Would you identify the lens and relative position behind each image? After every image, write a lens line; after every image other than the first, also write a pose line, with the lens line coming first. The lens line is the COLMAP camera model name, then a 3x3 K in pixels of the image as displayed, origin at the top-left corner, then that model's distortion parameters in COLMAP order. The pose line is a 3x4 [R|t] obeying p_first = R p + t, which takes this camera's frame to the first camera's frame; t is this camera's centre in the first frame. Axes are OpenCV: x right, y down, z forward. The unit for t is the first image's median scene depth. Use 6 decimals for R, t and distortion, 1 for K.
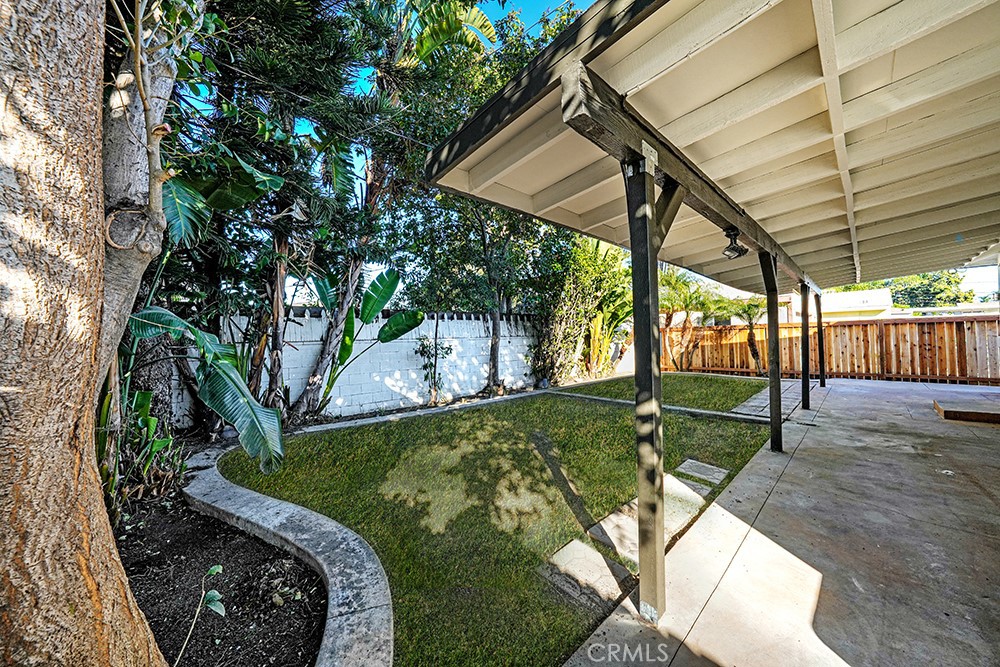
lens RADIAL K [[352.1, 0, 502.1], [0, 352.1, 330.8], [0, 0, 1]] dist [-0.000347, -0.000044]
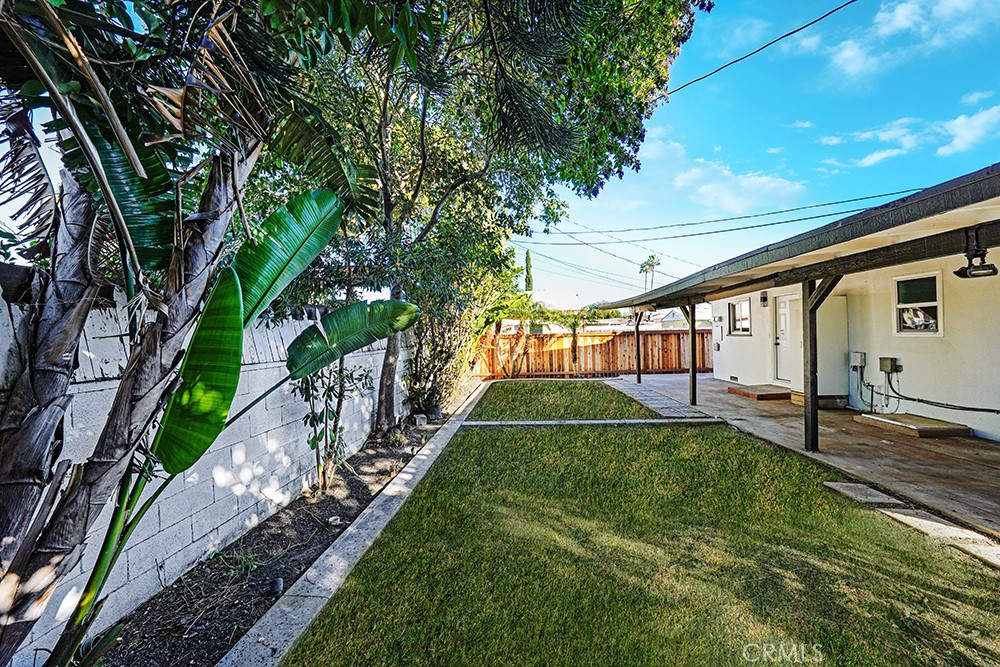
lens RADIAL K [[352.1, 0, 499.5], [0, 352.1, 332.1], [0, 0, 1]] dist [-0.000347, -0.000044]
pose [[0.694994, 0.010258, 0.718943, -0.294066], [-0.004674, 0.999942, -0.009749, -0.009944], [-0.719000, 0.003415, 0.695001, 0.373971]]
